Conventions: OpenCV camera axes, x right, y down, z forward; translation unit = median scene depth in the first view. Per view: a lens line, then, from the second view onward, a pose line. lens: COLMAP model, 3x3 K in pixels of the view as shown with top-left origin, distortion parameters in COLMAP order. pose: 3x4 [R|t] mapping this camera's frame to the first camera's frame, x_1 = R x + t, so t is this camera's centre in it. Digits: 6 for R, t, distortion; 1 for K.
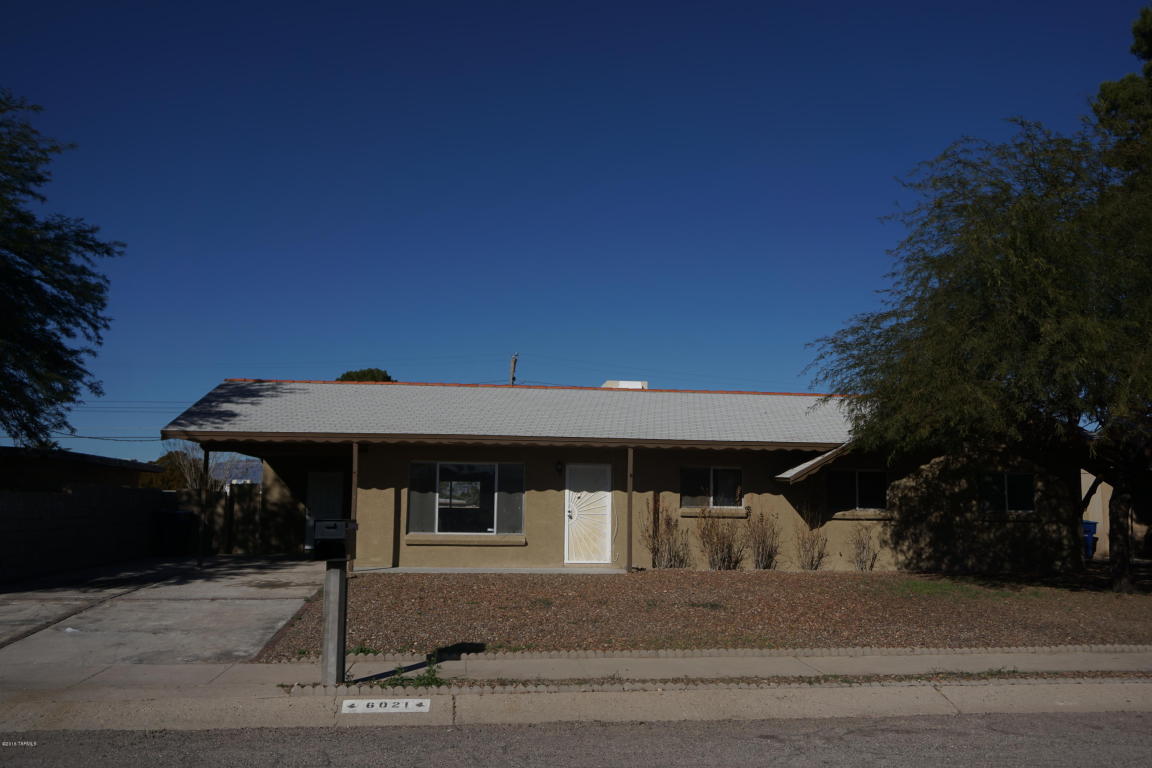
lens RADIAL K [[1013.7, 0, 575.9], [0, 1013.7, 381.1], [0, 0, 1]] dist [0.000772, -0.005583]
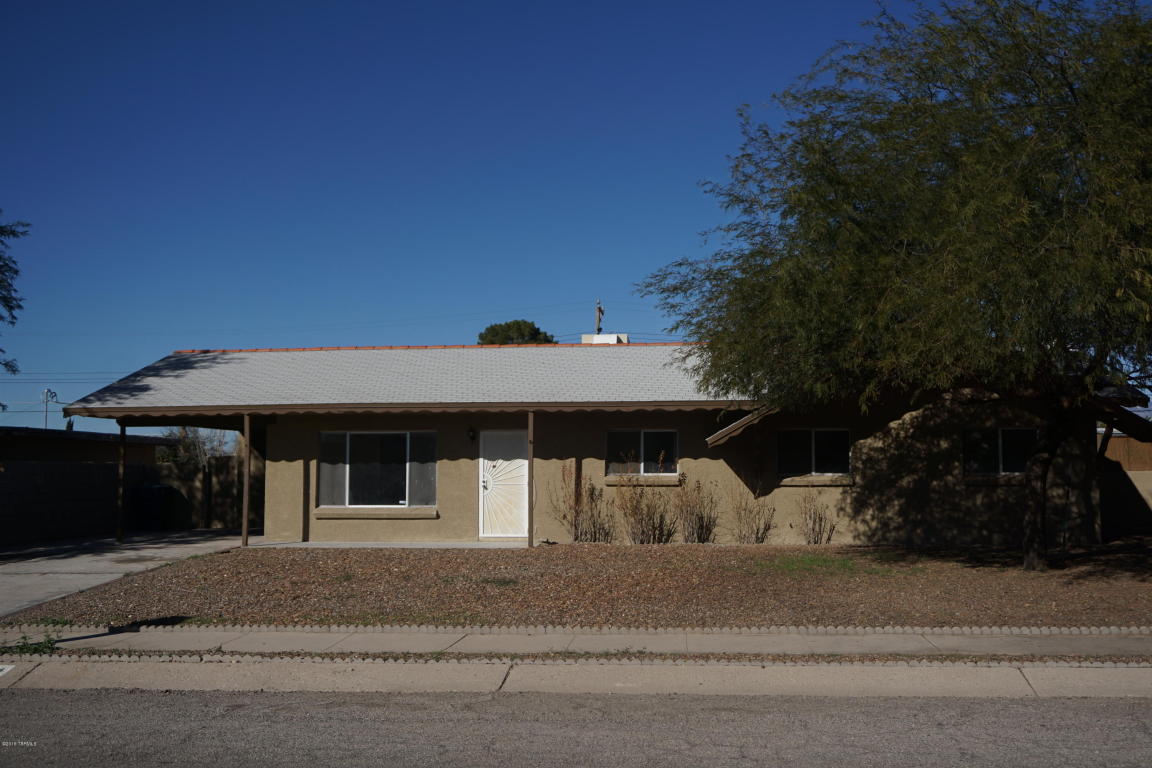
lens RADIAL K [[1173.4, 0, 576.4], [0, 1173.4, 385.8], [0, 0, 1]] dist [-0.021094, 0.000000]
pose [[0.977175, -0.030999, -0.210160, 0.300347], [0.041759, 0.998024, 0.046952, -0.005817], [0.208289, -0.054657, 0.976539, -0.025981]]
